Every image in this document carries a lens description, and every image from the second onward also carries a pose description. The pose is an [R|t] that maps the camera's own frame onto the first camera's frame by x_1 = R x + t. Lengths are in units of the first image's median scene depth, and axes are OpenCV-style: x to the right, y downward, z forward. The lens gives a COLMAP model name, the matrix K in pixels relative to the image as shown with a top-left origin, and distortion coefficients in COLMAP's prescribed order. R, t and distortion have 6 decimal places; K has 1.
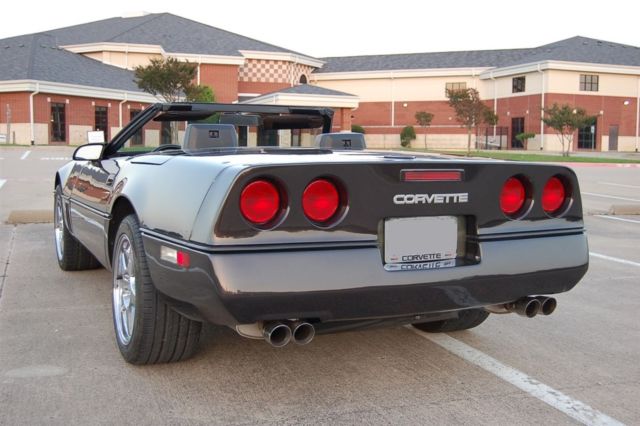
lens RADIAL K [[760.4, 0, 313.4], [0, 760.4, 214.7], [0, 0, 1]] dist [-0.053184, 0.000000]
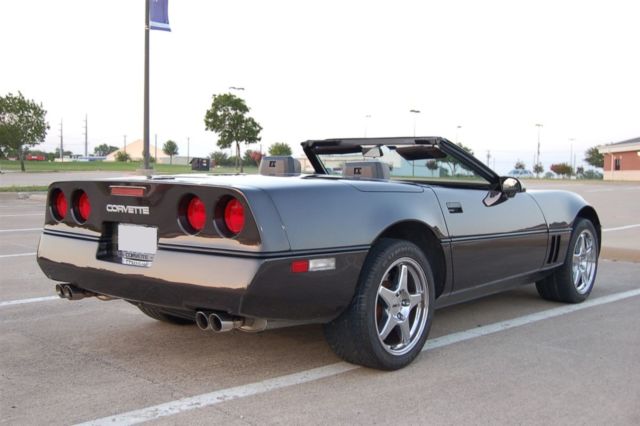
lens RADIAL K [[760.4, 0, 319.5], [0, 760.4, 218.7], [0, 0, 1]] dist [-0.053184, 0.000000]
pose [[0.418794, 0.046004, -0.906915, 1.189254], [-0.092221, 0.995707, 0.007923, -0.037312], [0.903386, 0.080318, 0.421239, 0.620083]]
